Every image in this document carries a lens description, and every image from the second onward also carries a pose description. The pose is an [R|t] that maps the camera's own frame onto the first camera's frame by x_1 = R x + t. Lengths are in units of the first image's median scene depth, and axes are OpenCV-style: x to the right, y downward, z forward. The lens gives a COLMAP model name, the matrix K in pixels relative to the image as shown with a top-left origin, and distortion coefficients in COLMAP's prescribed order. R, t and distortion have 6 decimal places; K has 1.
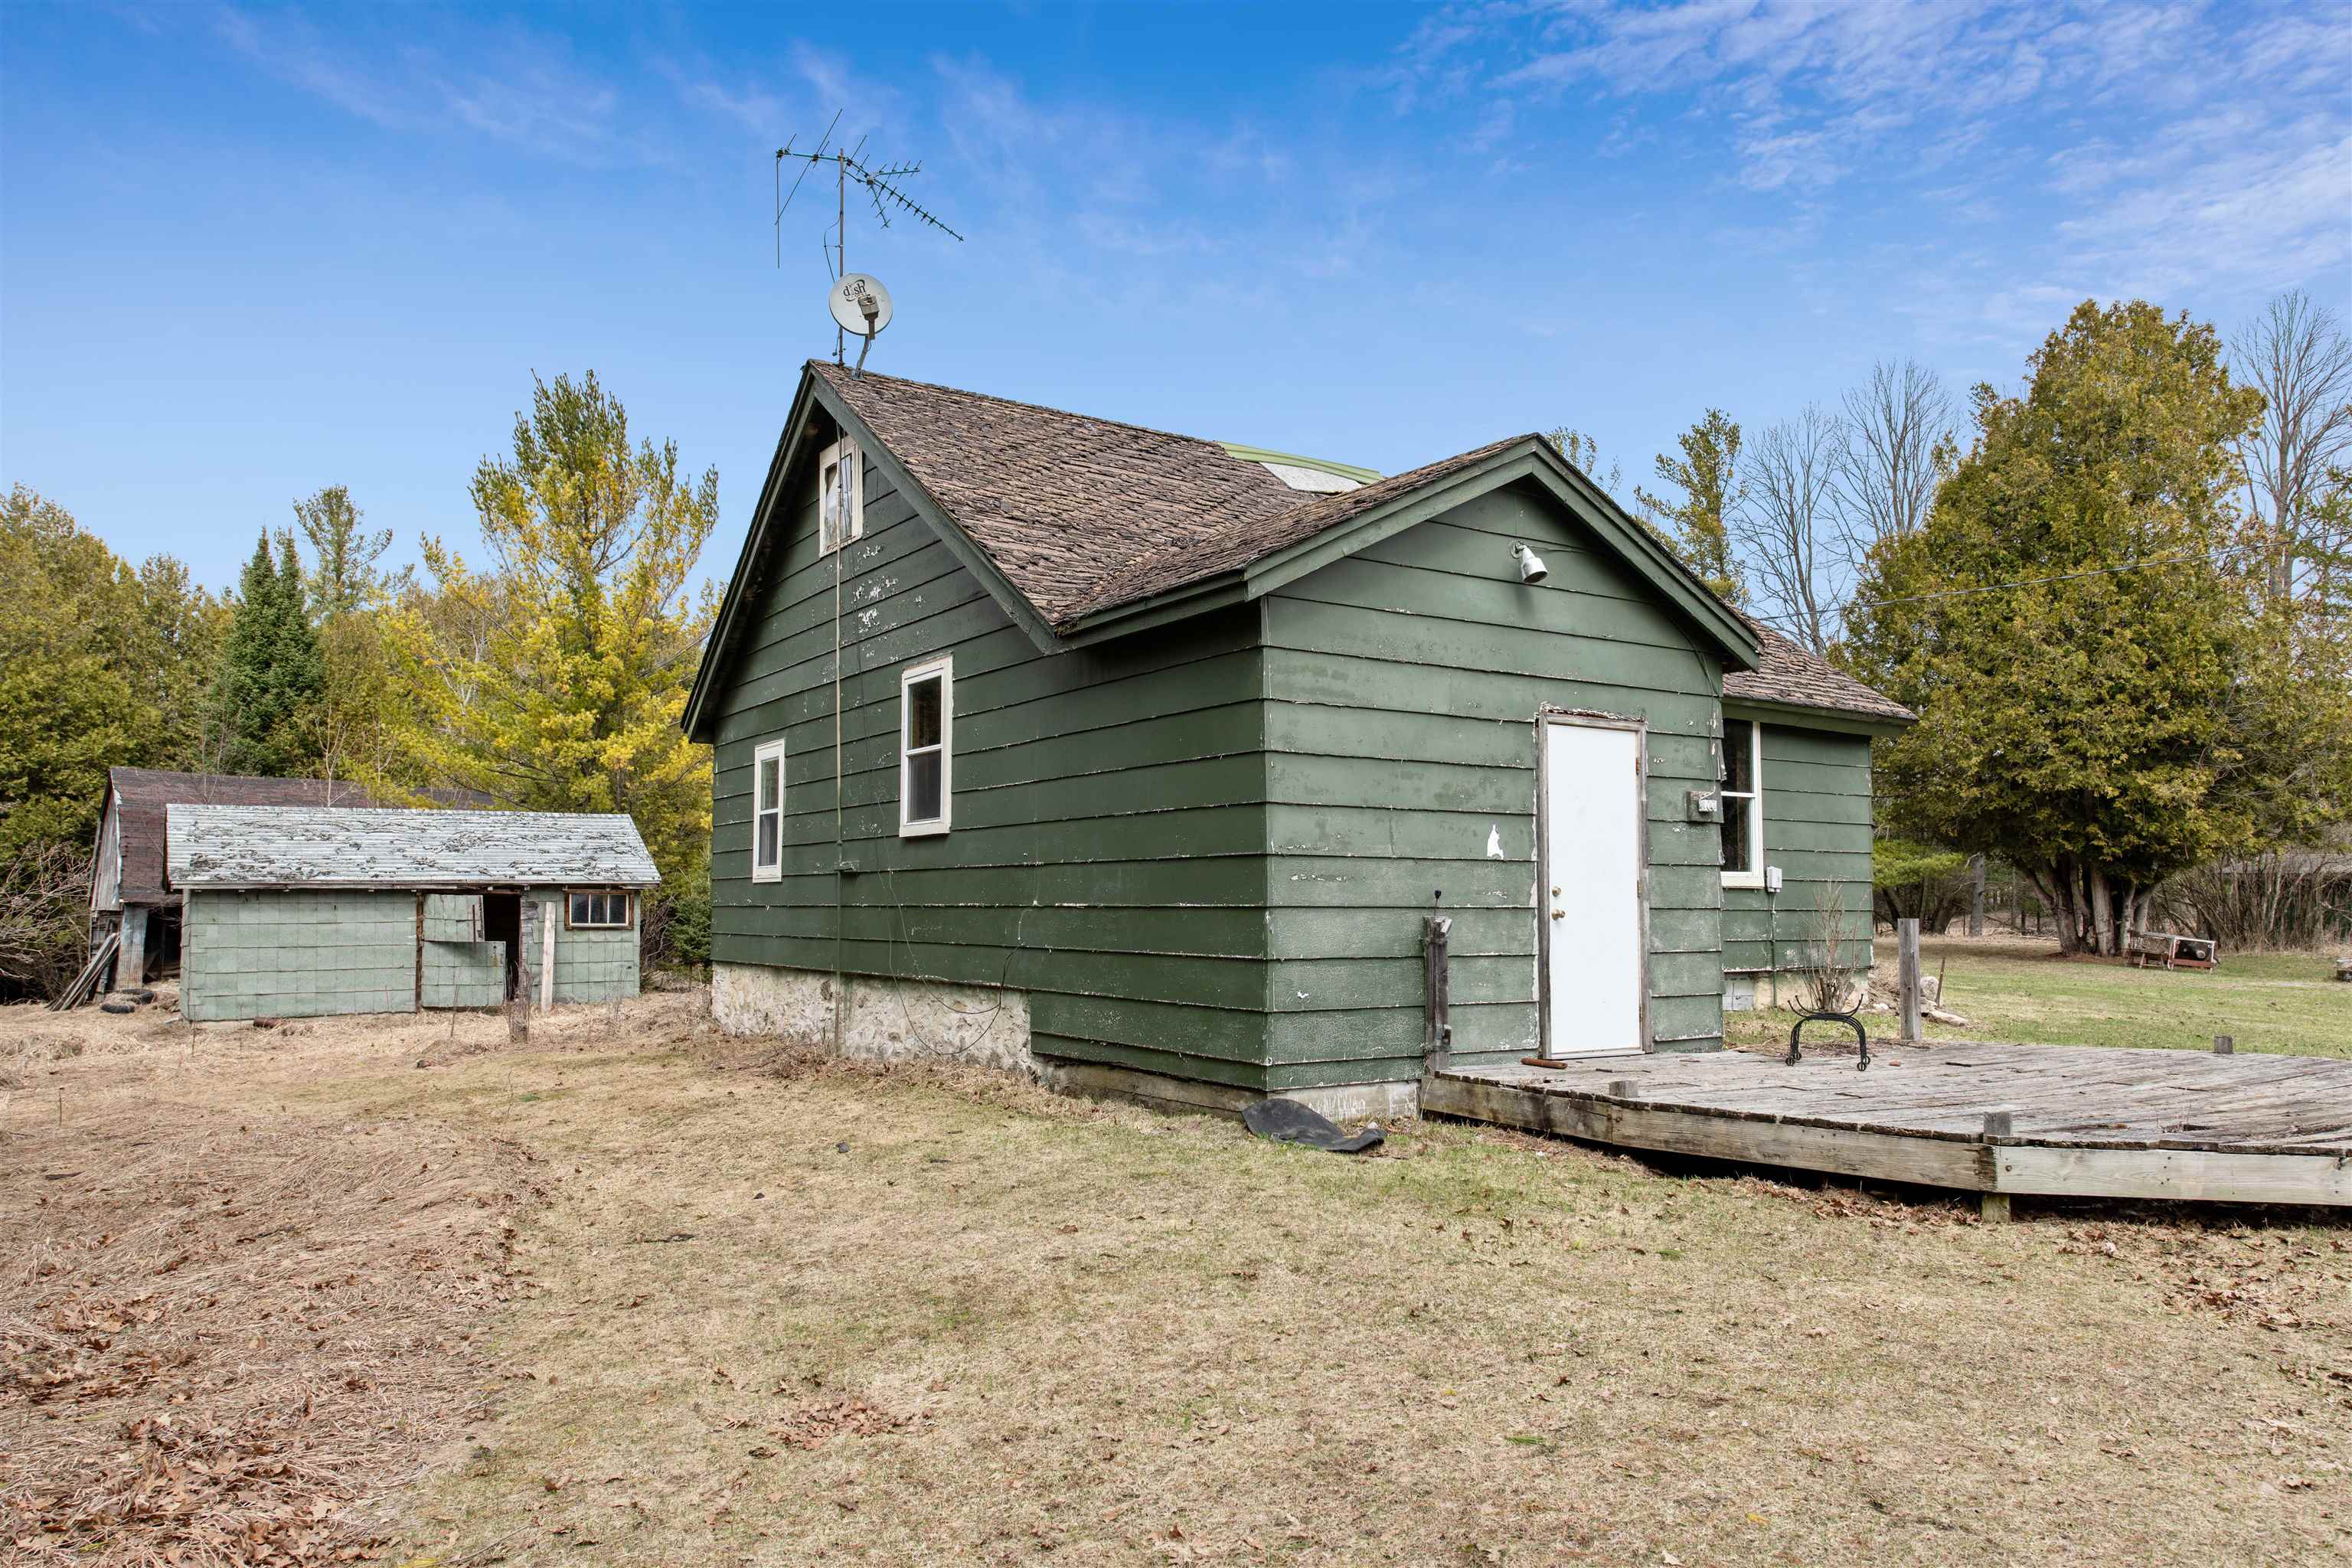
lens RADIAL K [[1578.9, 0, 1175.7], [0, 1578.9, 784.2], [0, 0, 1]] dist [-0.000153, 0.000006]
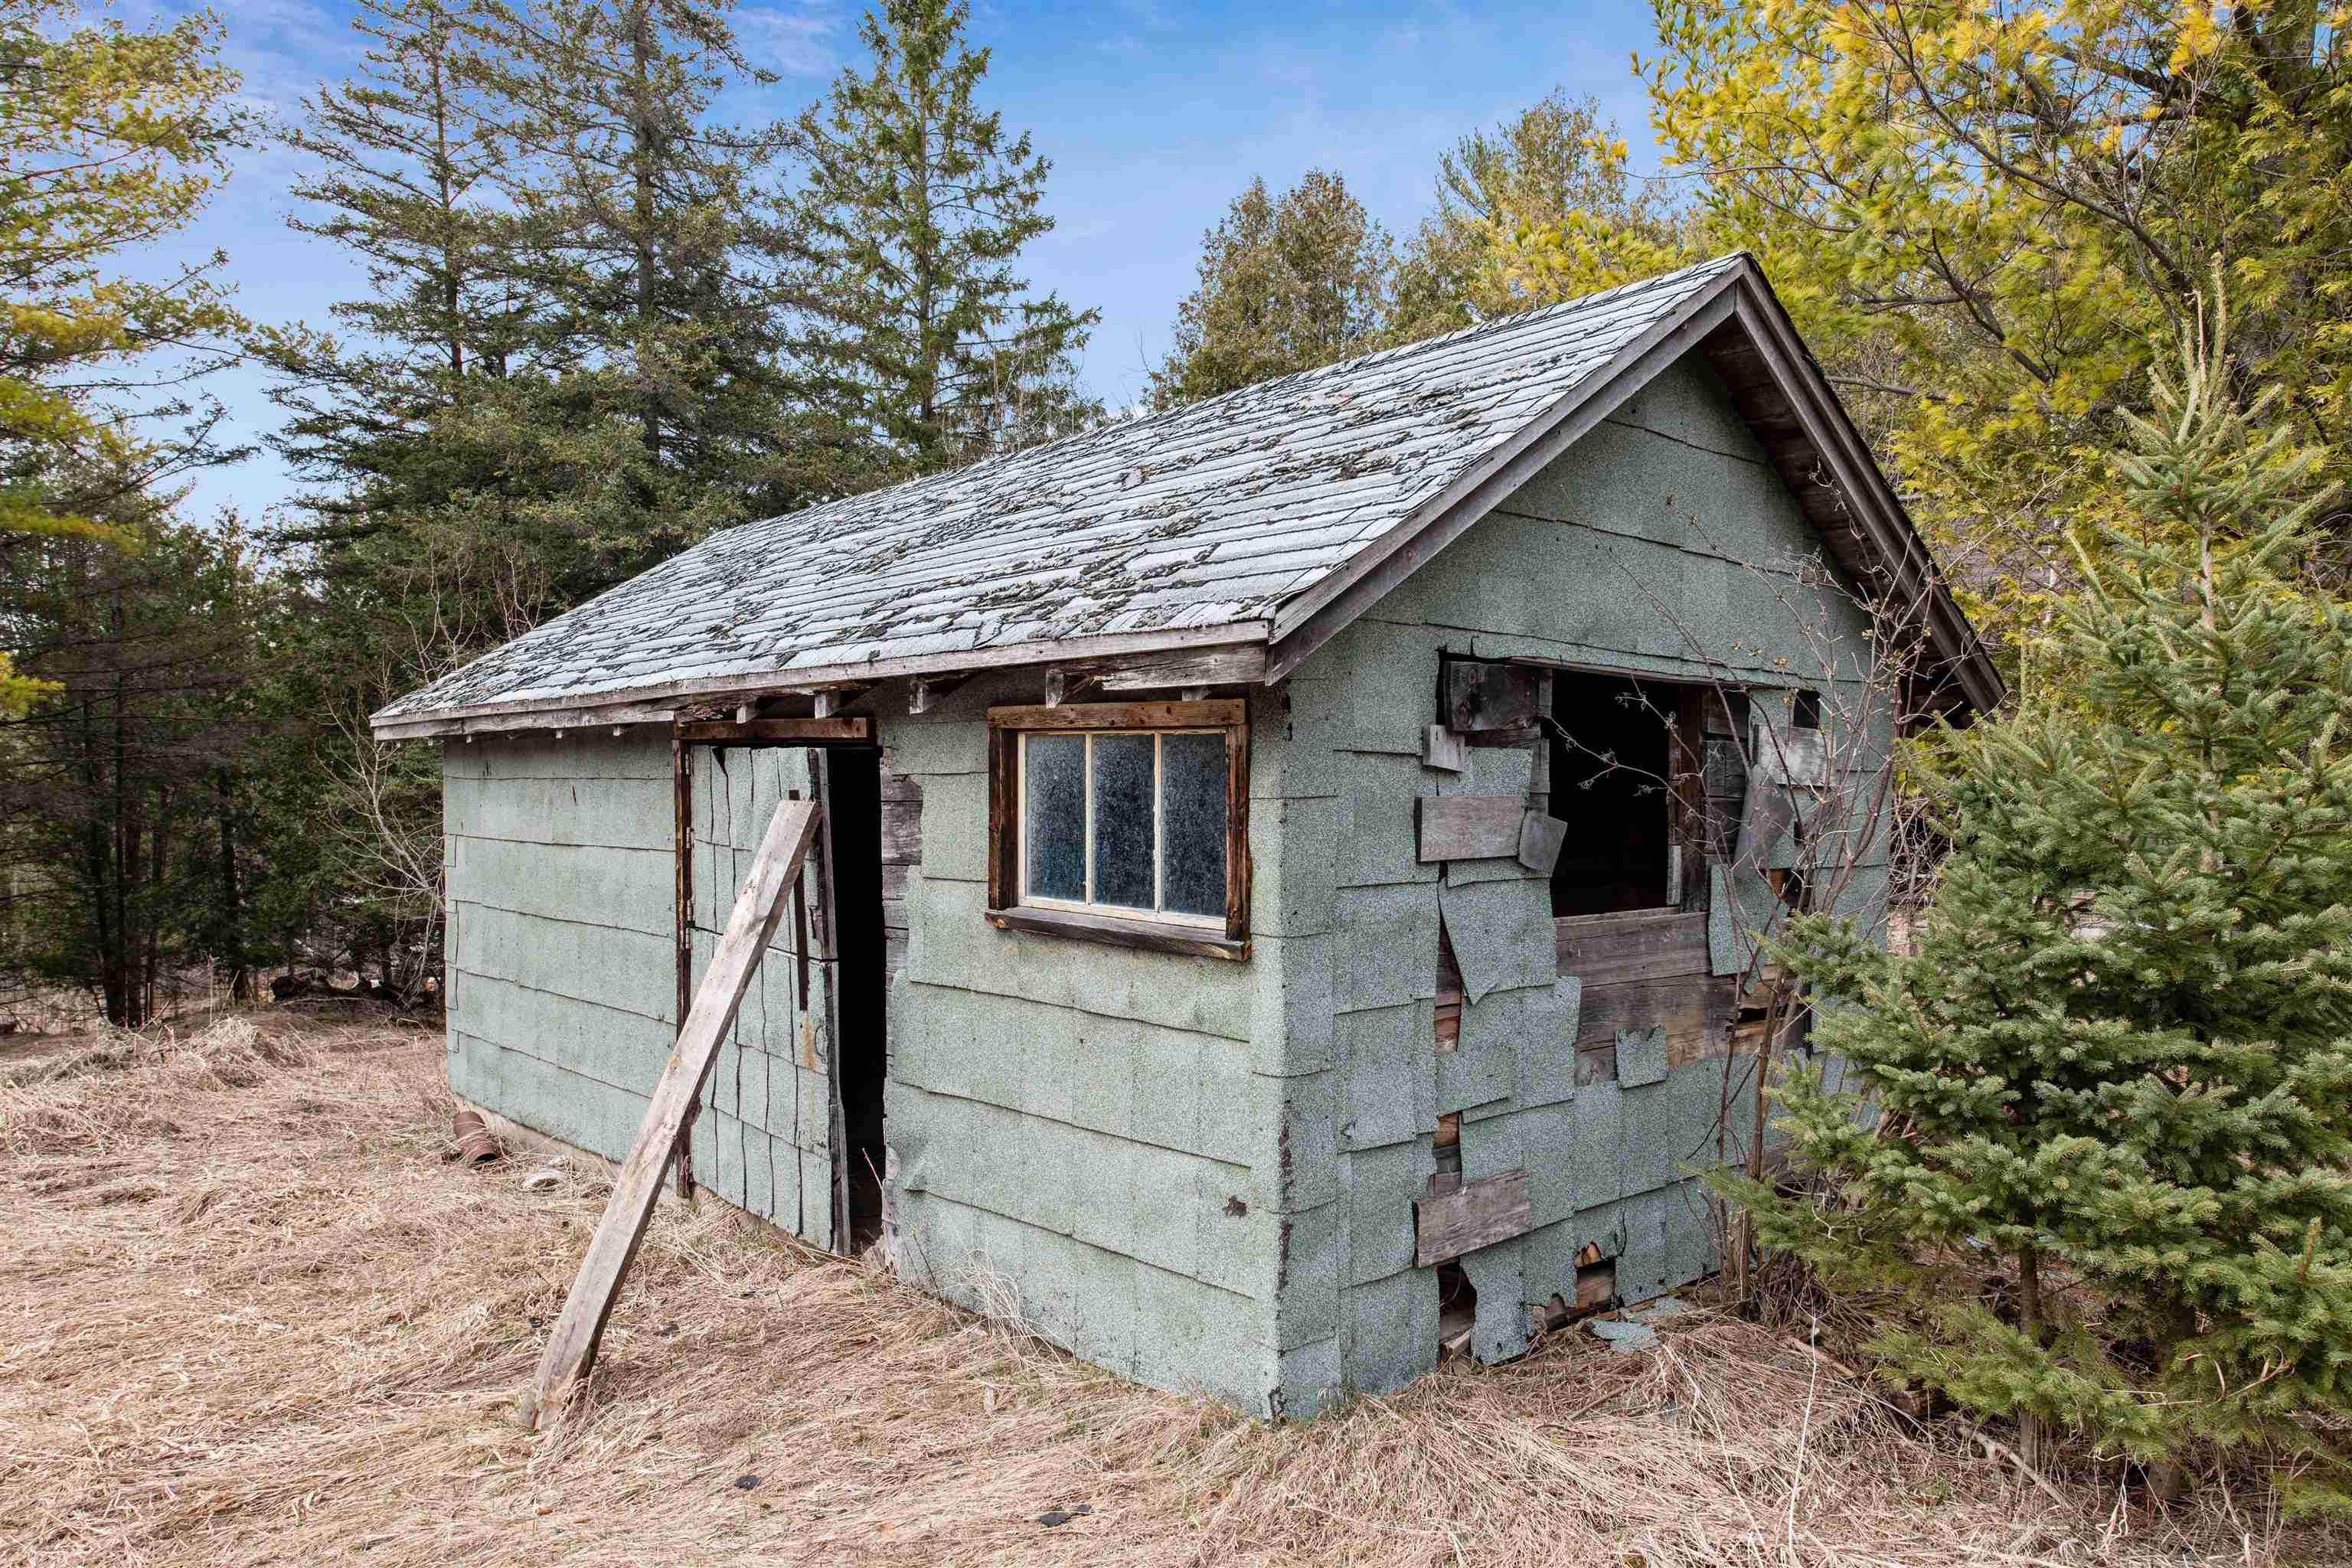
lens RADIAL K [[1578.9, 0, 1177.0], [0, 1578.9, 784.6], [0, 0, 1]] dist [-0.000153, 0.000006]
pose [[0.150307, 0.005896, -0.988622, -0.201917], [0.072614, 0.997215, 0.016988, 0.074042], [0.985969, -0.074341, 0.149461, 0.996522]]
